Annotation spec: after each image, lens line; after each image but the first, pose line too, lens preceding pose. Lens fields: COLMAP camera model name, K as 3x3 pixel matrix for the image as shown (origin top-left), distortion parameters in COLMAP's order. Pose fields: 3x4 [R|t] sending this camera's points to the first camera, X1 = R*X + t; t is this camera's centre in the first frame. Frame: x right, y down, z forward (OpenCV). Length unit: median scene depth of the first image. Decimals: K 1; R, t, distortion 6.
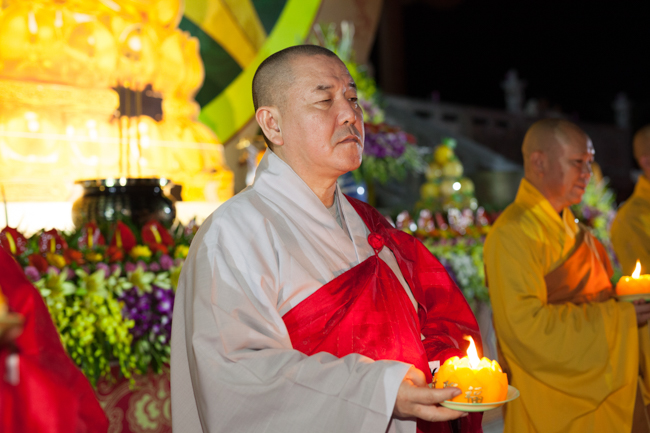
lens RADIAL K [[938.2, 0, 325.0], [0, 938.2, 219.6], [0, 0, 1]] dist [0.006039, 0.000000]
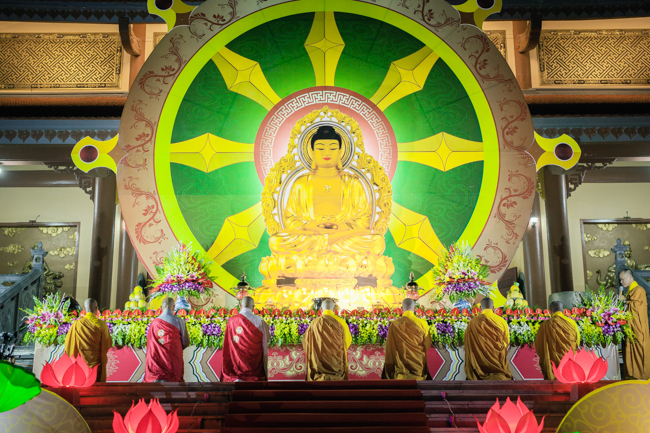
lens RADIAL K [[1033.4, 0, 326.3], [0, 1033.4, 220.8], [0, 0, 1]] dist [0.001835, 0.000000]
pose [[0.633365, -0.173386, -0.754180, 2.480554], [-0.019387, 0.970715, -0.239449, 0.532122], [0.773611, 0.166280, 0.611455, -1.273952]]
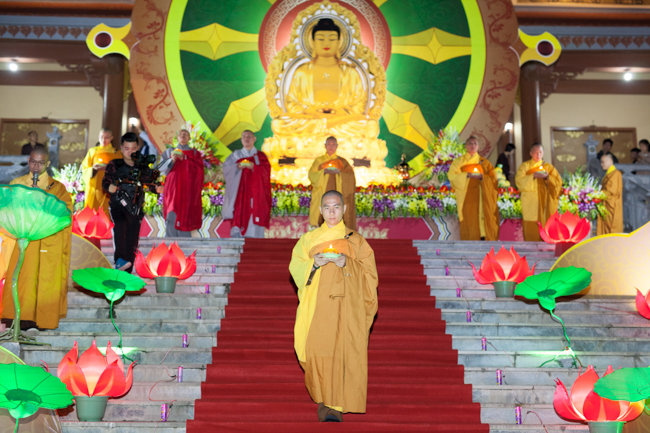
lens RADIAL K [[938.2, 0, 324.5], [0, 938.2, 212.7], [0, 0, 1]] dist [0.006039, 0.000000]
pose [[0.654177, -0.117929, -0.747091, 2.343327], [-0.032731, 0.982430, -0.183738, 0.714376], [0.755633, 0.144650, 0.638823, -1.265061]]
